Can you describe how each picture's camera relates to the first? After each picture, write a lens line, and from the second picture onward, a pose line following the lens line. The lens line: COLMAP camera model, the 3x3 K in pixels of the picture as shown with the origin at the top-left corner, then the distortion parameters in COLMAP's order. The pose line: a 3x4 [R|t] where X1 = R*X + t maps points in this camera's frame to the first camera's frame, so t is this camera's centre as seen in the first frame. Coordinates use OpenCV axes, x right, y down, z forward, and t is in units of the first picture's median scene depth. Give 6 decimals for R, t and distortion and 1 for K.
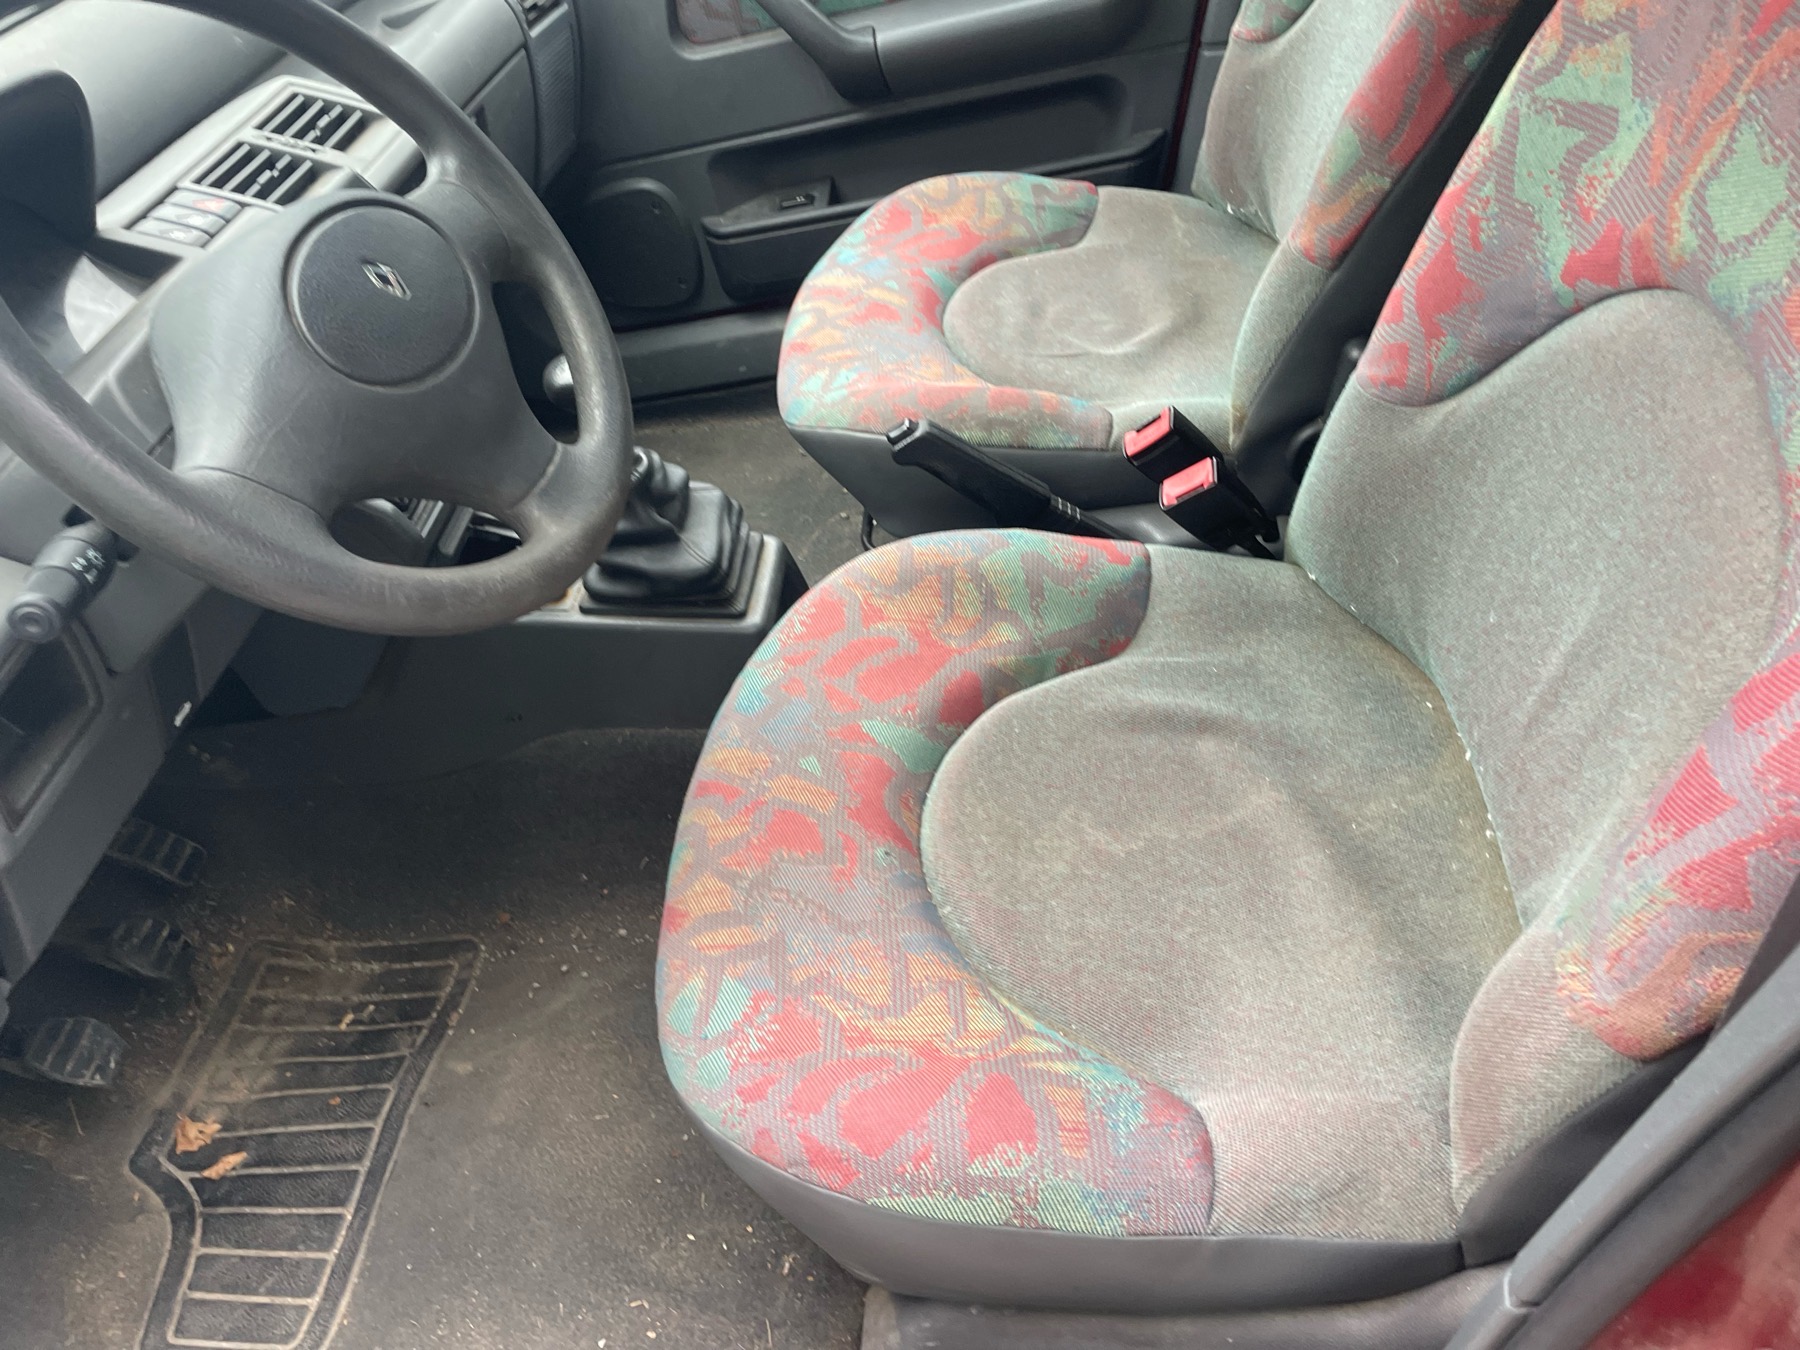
lens RADIAL K [[1360.7, 0, 884.2], [0, 1360.7, 669.2], [0, 0, 1]] dist [0.083045, -0.113883]
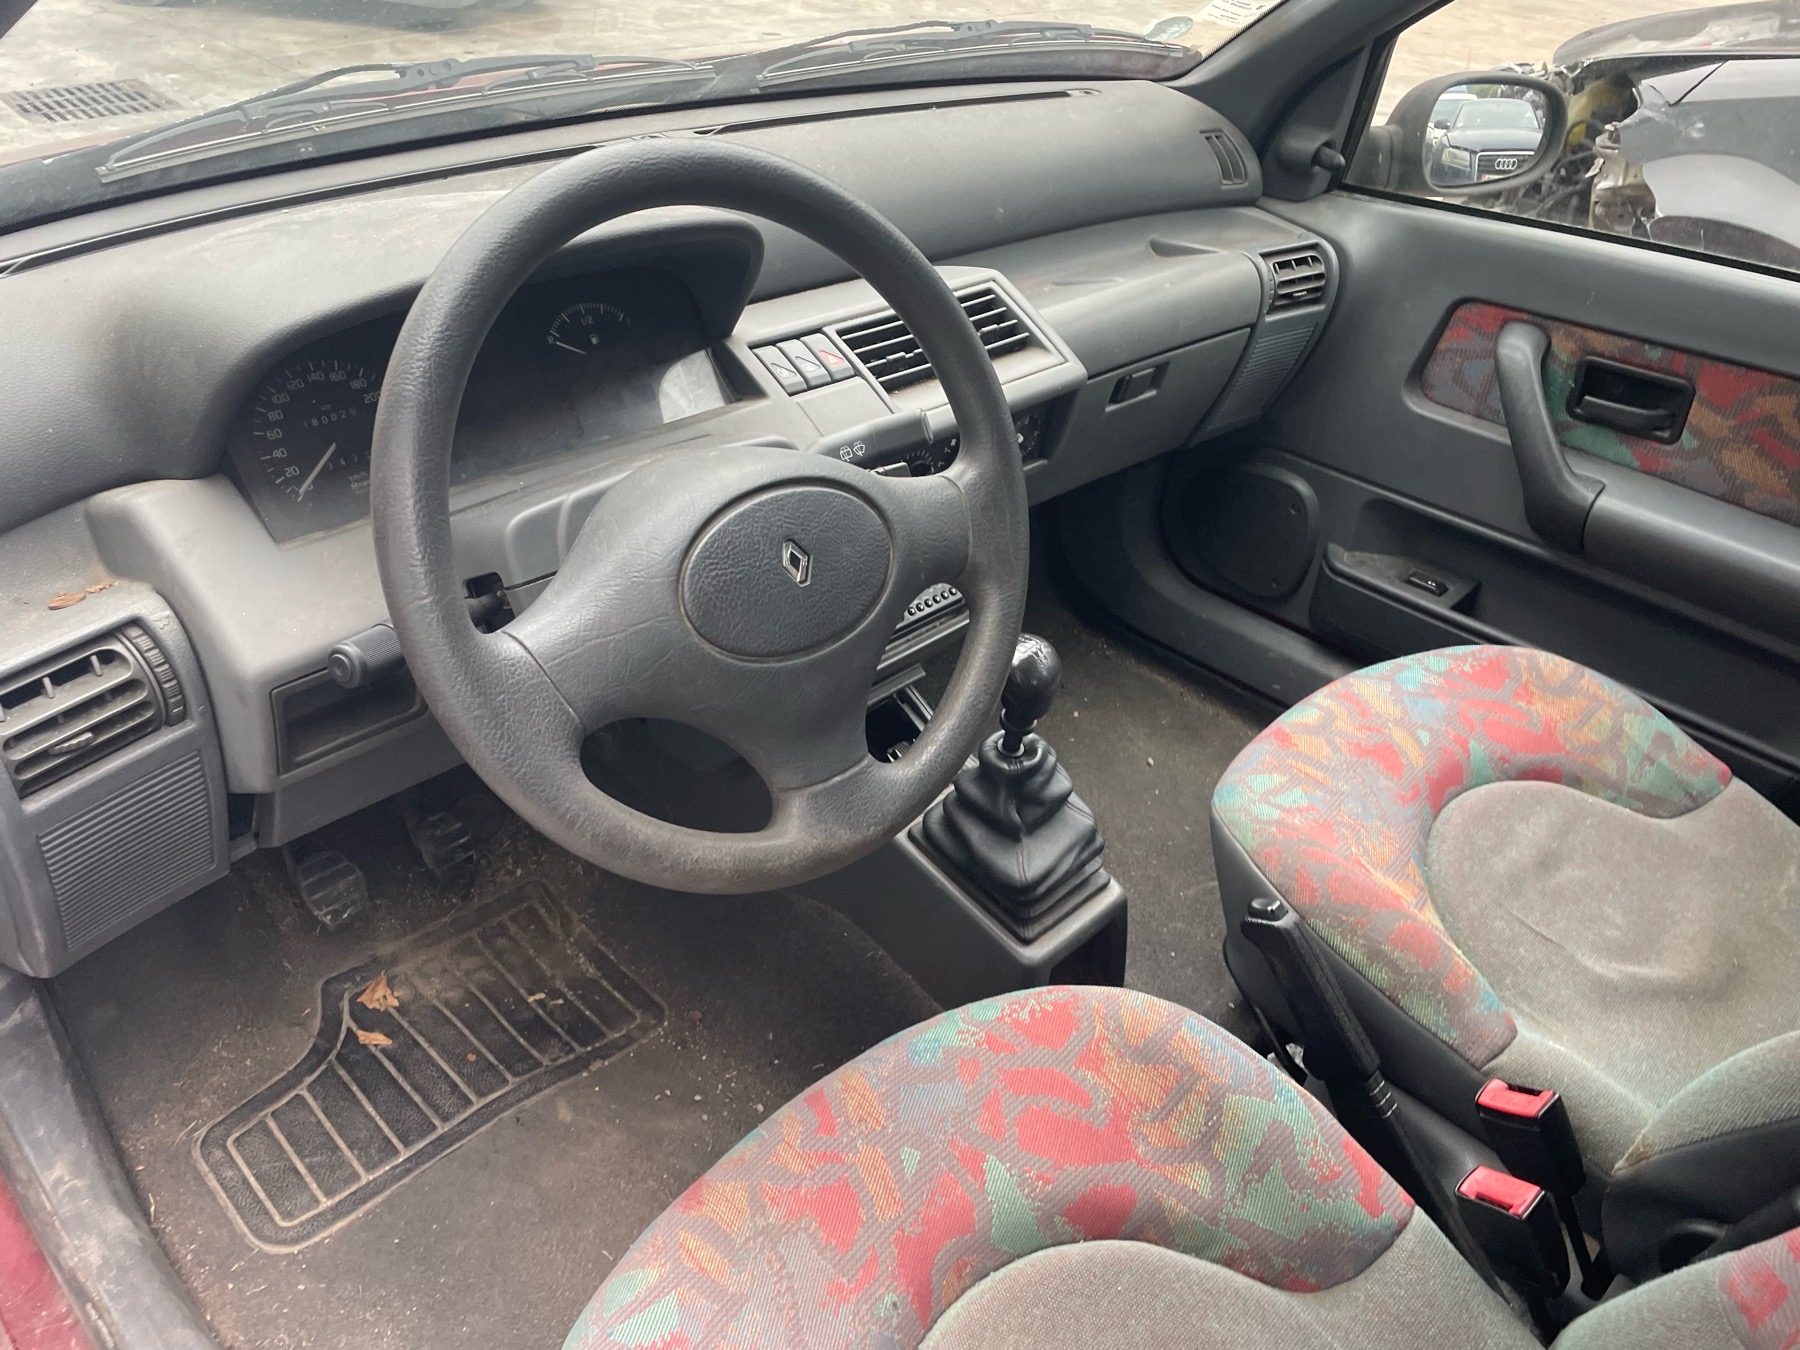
lens RADIAL K [[1361.2, 0, 901.5], [0, 1361.2, 683.6], [0, 0, 1]] dist [0.084282, -0.119530]
pose [[0.731541, 0.576412, -0.364138, 0.077327], [-0.597003, 0.799502, 0.066212, -0.199986], [0.329294, 0.168955, 0.928988, 0.051786]]
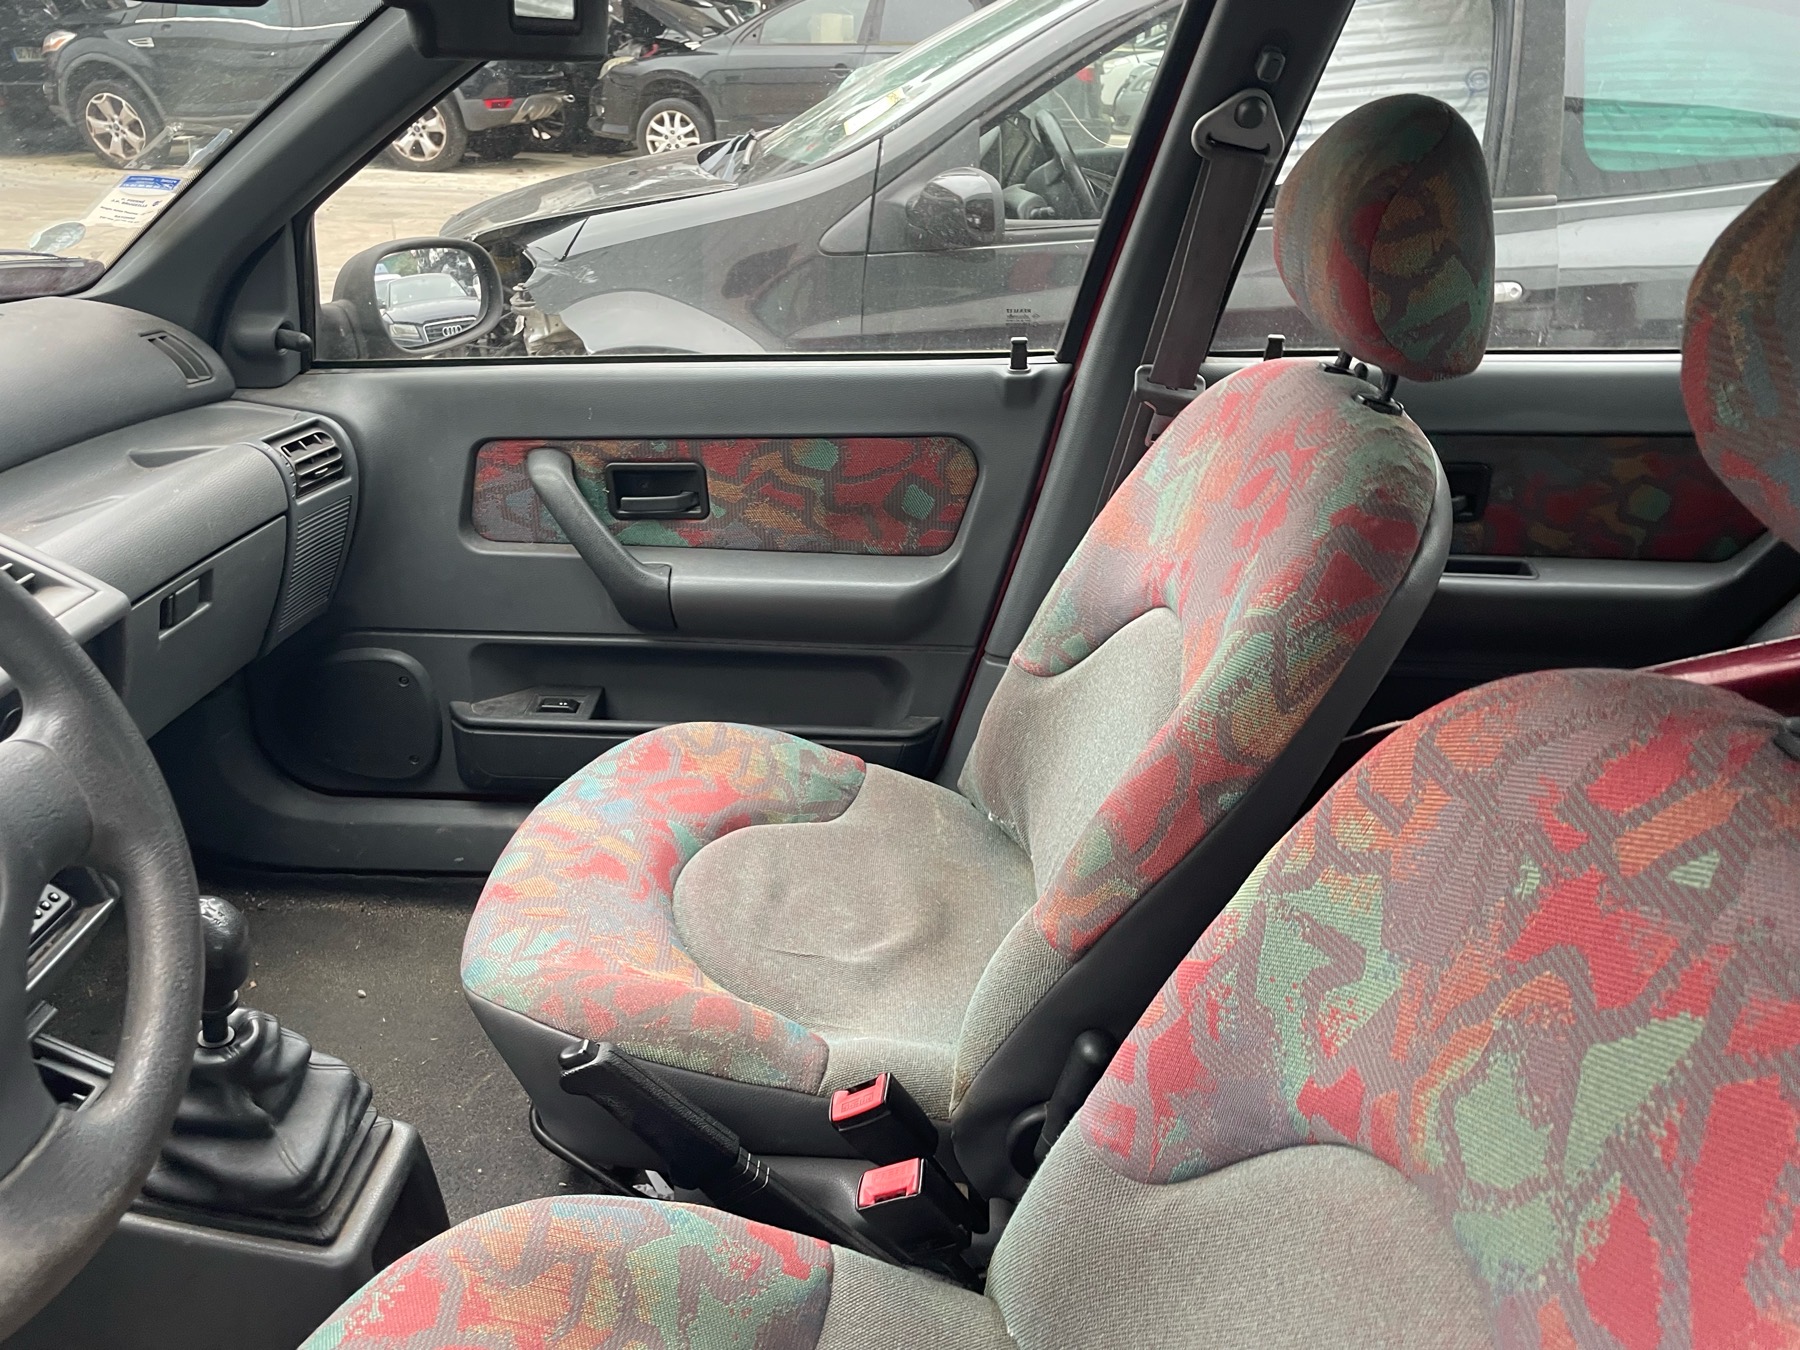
lens RADIAL K [[1352.2, 0, 914.0], [0, 1352.2, 675.3], [0, 0, 1]] dist [0.077088, -0.100128]
pose [[0.966599, 0.204435, 0.154574, 0.034411], [-0.149906, 0.940152, -0.306010, -0.159875], [-0.207883, 0.272617, 0.939396, 0.090315]]
